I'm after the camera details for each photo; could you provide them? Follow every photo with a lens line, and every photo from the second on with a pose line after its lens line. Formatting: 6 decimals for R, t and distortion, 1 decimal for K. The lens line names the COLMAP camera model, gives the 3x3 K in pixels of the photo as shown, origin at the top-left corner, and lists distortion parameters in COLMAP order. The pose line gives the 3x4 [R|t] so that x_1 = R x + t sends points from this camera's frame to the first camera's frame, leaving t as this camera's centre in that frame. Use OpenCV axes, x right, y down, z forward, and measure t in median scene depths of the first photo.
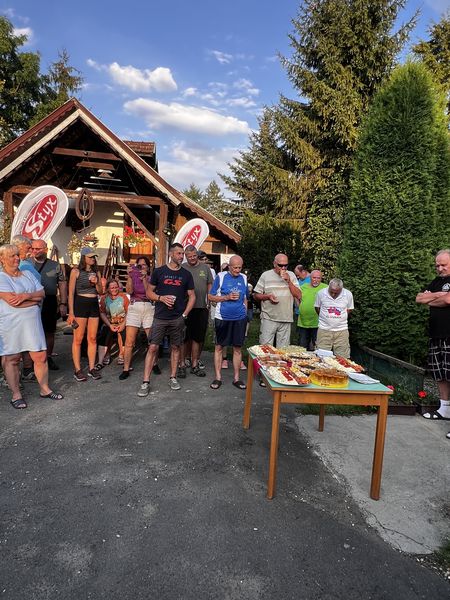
lens RADIAL K [[380.2, 0, 225.0], [0, 380.2, 300.0], [0, 0, 1]] dist [0.000022, 0.001873]
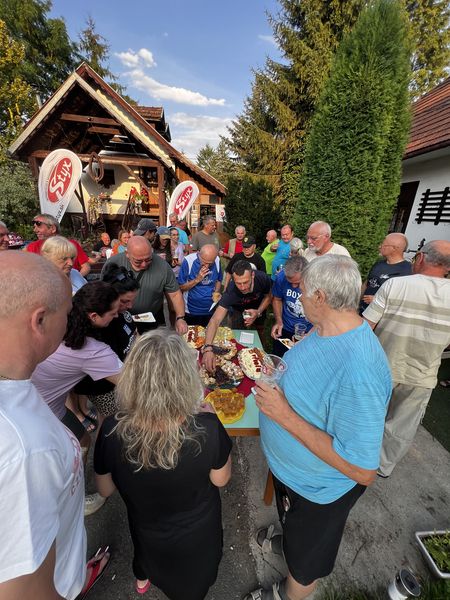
lens RADIAL K [[239.7, 0, 225.0], [0, 239.7, 300.0], [0, 0, 1]] dist [0.002012, -0.000810]
pose [[0.999520, 0.007998, -0.029934, 0.056879], [0.000712, 0.959929, 0.280242, -0.038820], [0.030976, -0.280128, 0.959463, 0.100663]]
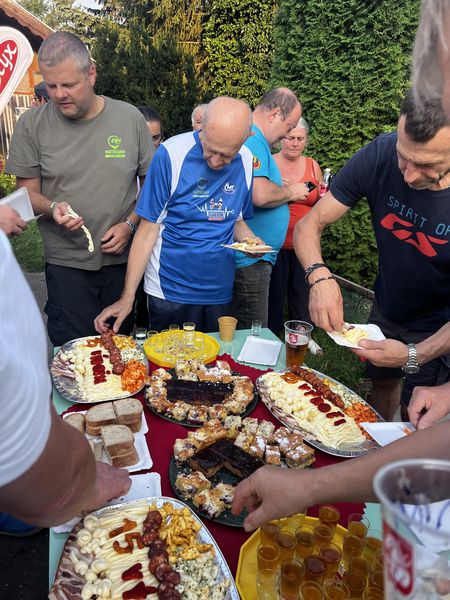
lens RADIAL K [[456.2, 0, 225.0], [0, 456.2, 300.0], [0, 0, 1]] dist [0.038563, -0.048612]
pose [[0.968427, -0.093335, 0.231166, 0.032111], [0.024340, 0.958240, 0.284928, -0.010371], [-0.248106, -0.270306, 0.930257, 0.153517]]
